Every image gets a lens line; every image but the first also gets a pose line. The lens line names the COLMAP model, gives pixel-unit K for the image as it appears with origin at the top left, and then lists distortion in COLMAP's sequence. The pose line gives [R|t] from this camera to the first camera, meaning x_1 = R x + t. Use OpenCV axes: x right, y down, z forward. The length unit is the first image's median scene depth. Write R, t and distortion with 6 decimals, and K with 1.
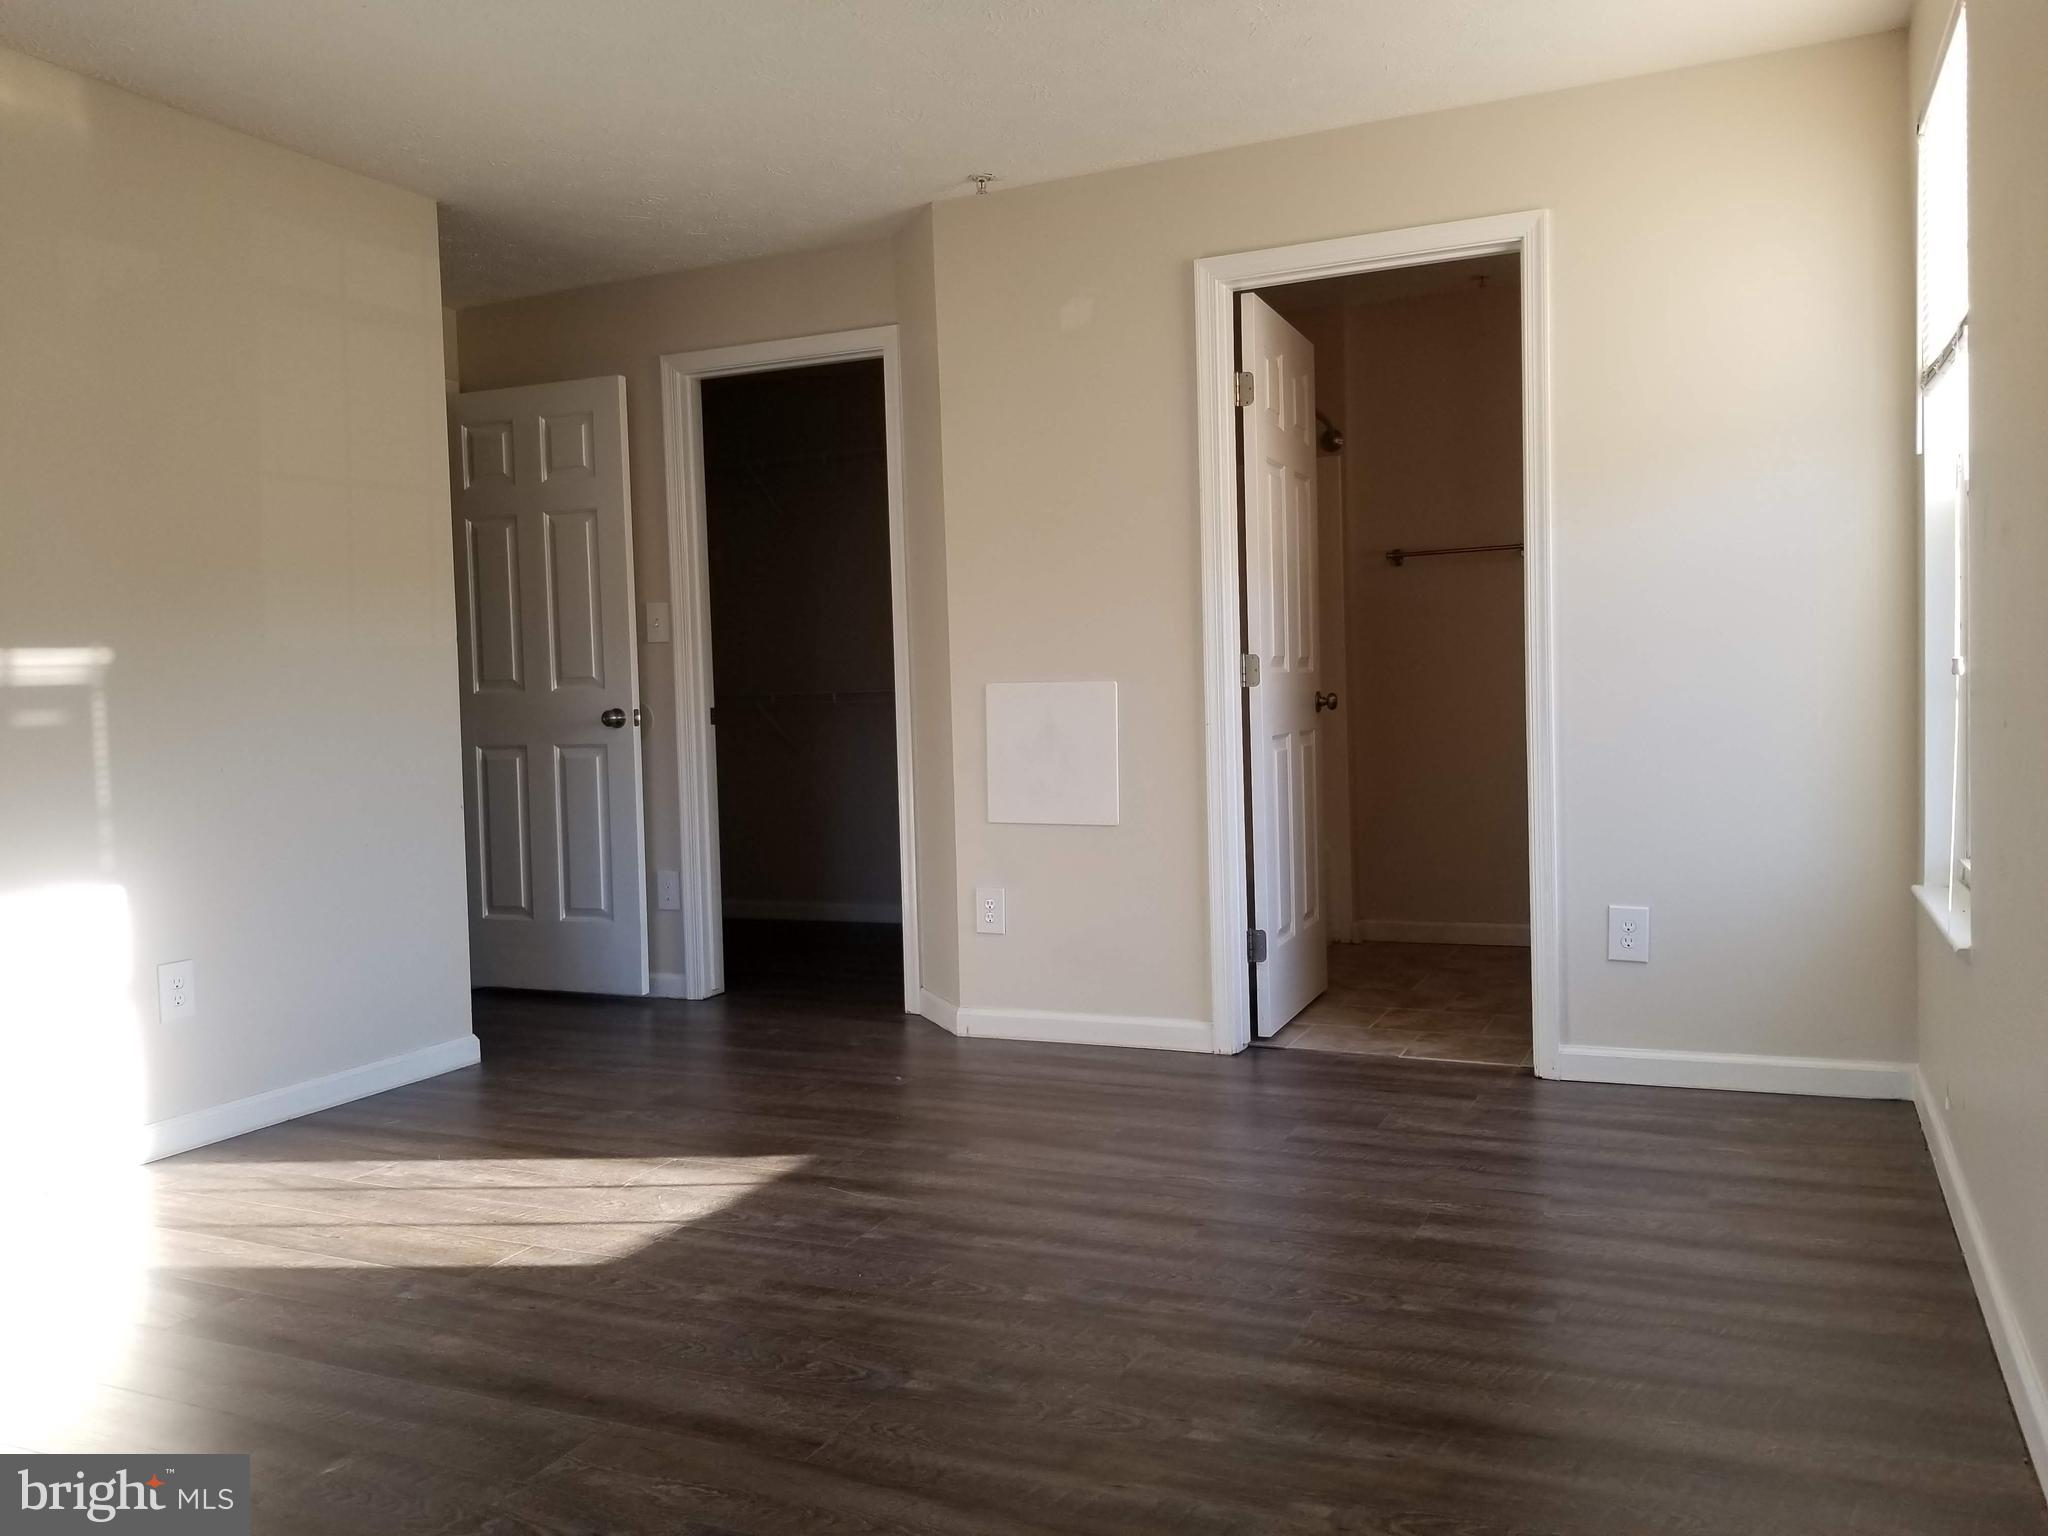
lens RADIAL K [[1604.8, 0, 1030.2], [0, 1604.8, 730.1], [0, 0, 1]] dist [0.066997, -0.143567]
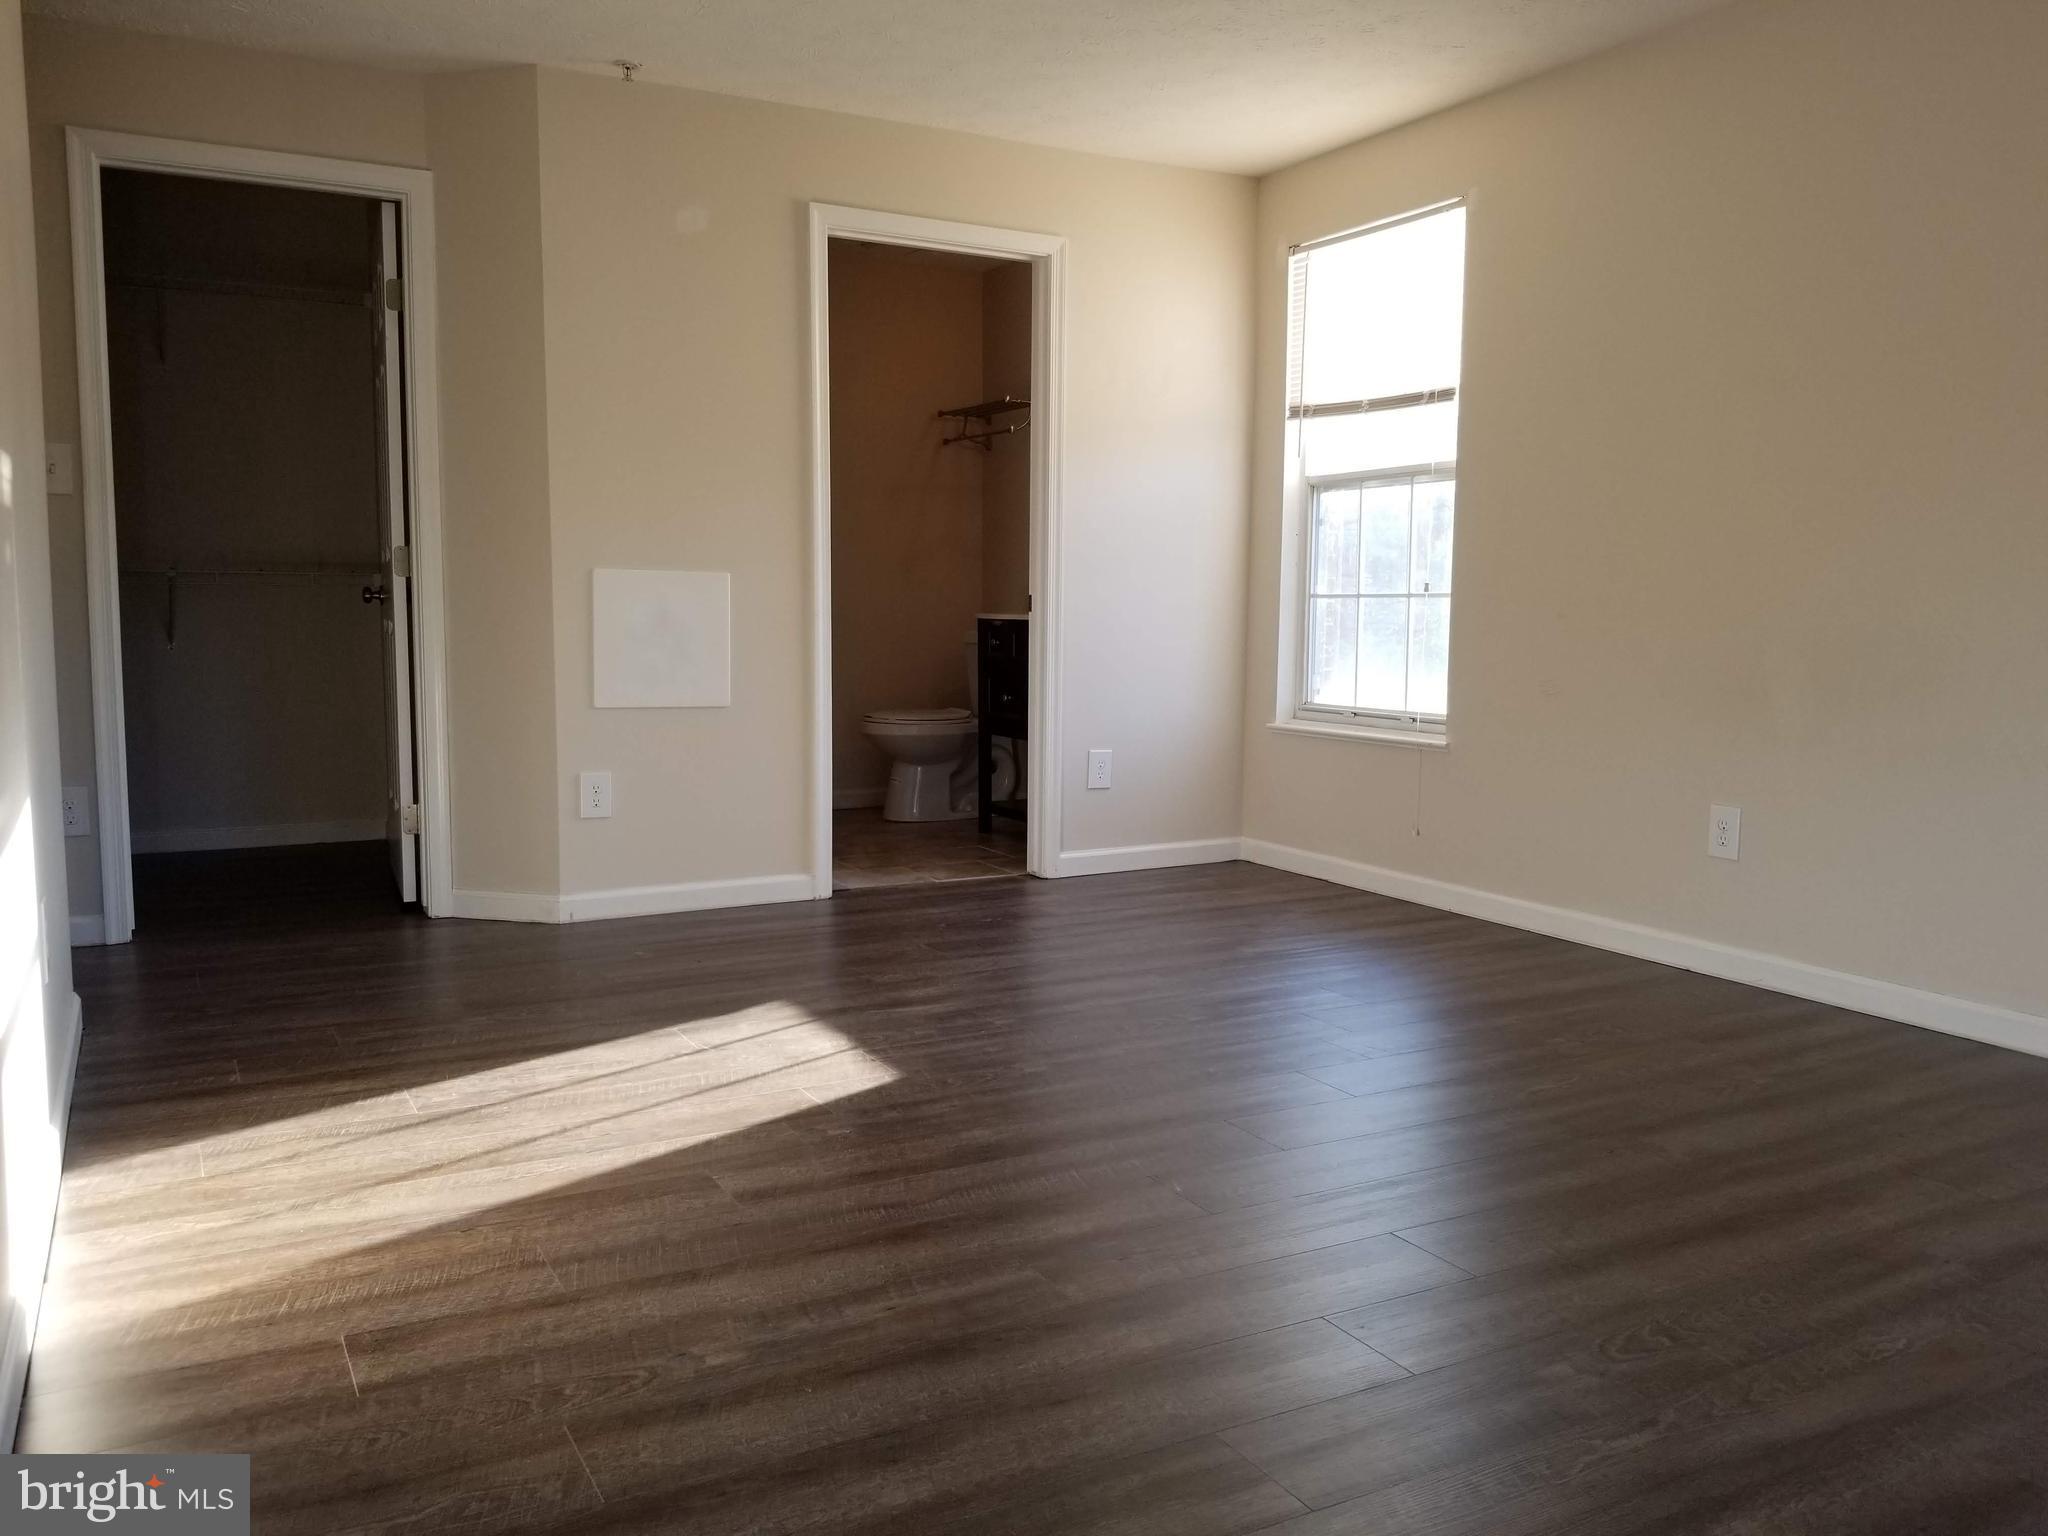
lens RADIAL K [[1608.8, 0, 1032.5], [0, 1608.8, 764.1], [0, 0, 1]] dist [0.048684, -0.082088]
pose [[0.598328, -0.048155, 0.799803, -0.944204], [-0.003964, 0.998002, 0.063054, 0.037782], [-0.801242, -0.040898, 0.596942, 0.235934]]
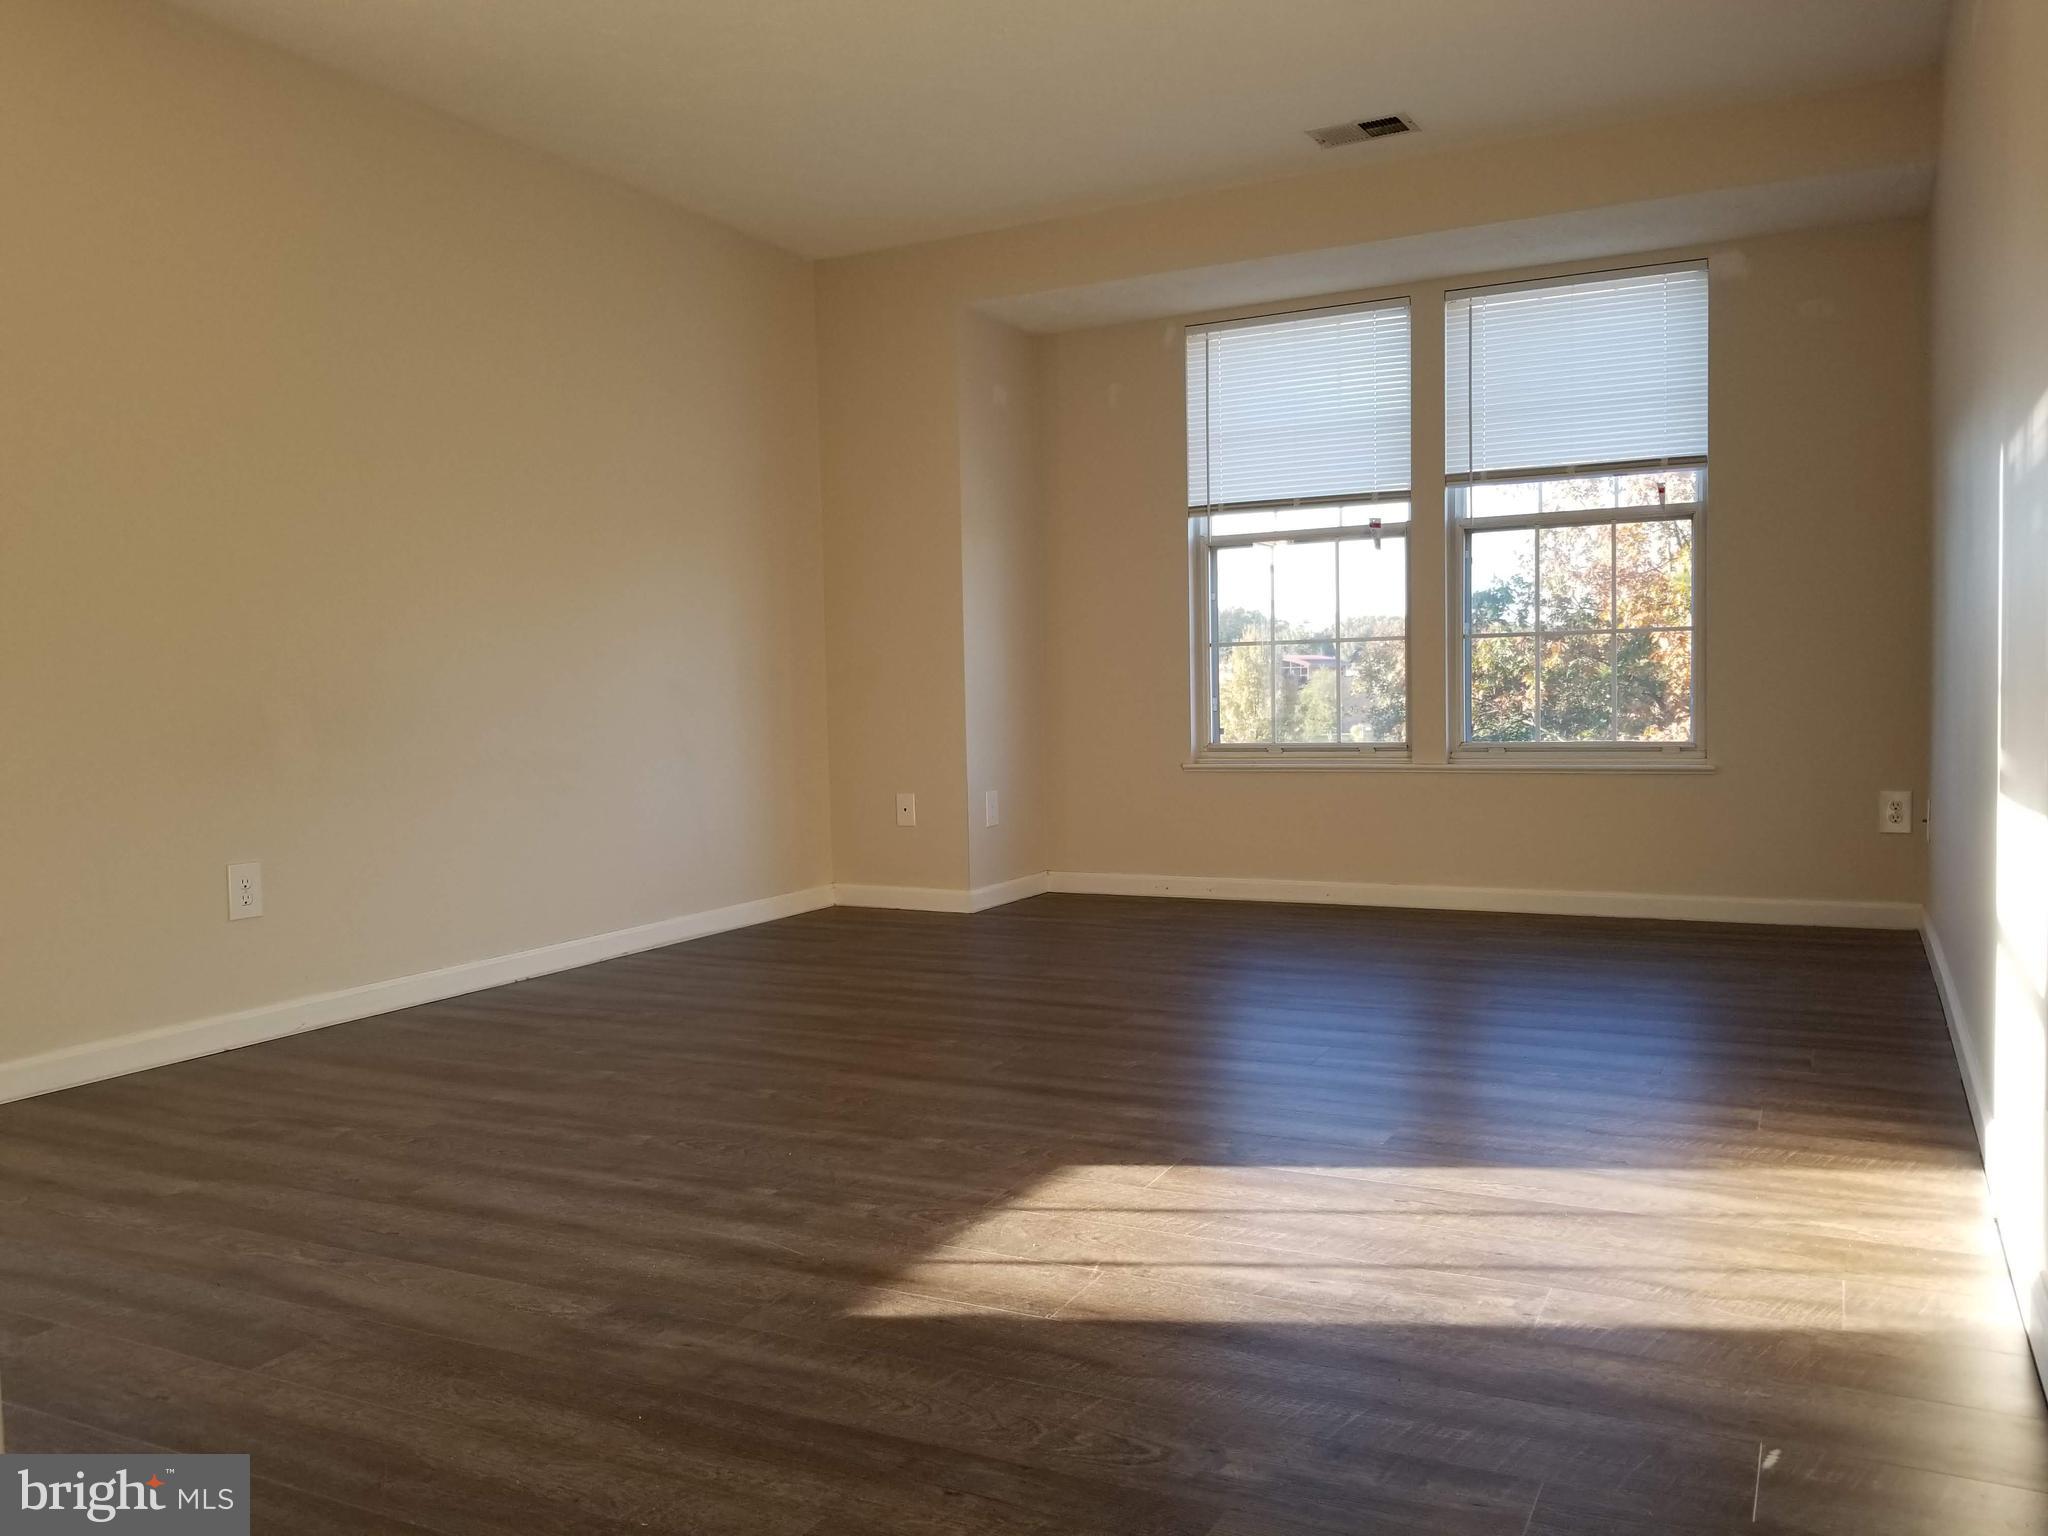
lens RADIAL K [[1604.5, 0, 1050.8], [0, 1604.5, 778.6], [0, 0, 1]] dist [0.047203, -0.085619]
pose [[-0.998396, 0.048841, 0.028638, -0.263640], [0.051091, 0.995157, 0.083982, 0.016386], [-0.024398, 0.085311, -0.996056, 1.682889]]
